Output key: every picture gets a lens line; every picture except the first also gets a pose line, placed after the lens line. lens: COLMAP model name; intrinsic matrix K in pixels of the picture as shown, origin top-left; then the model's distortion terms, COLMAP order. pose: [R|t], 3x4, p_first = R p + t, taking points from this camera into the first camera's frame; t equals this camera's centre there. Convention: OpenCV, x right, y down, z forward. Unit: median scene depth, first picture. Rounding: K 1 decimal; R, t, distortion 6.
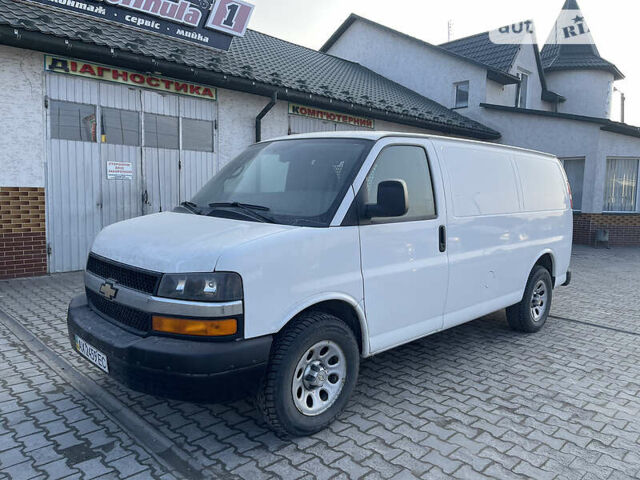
lens RADIAL K [[479.0, 0, 333.2], [0, 479.0, 241.0], [0, 0, 1]] dist [0.060804, -0.082061]
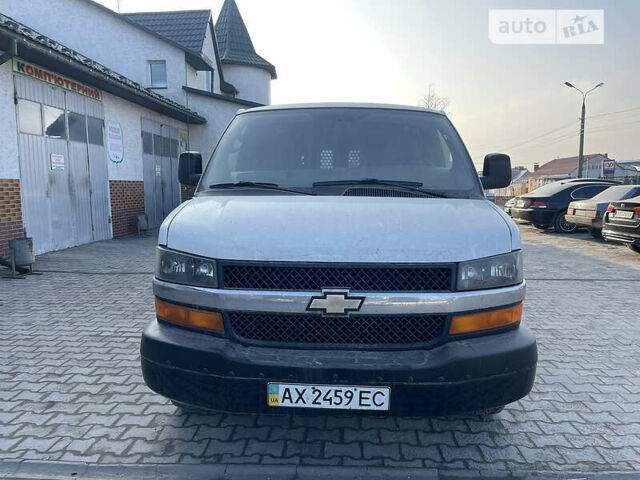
lens RADIAL K [[479.0, 0, 323.3], [0, 479.0, 238.7], [0, 0, 1]] dist [0.060804, -0.082061]
pose [[0.737082, -0.099455, 0.668445, -0.236610], [0.085372, 0.994891, 0.053887, -0.008087], [-0.670389, 0.017348, 0.741807, 0.122728]]
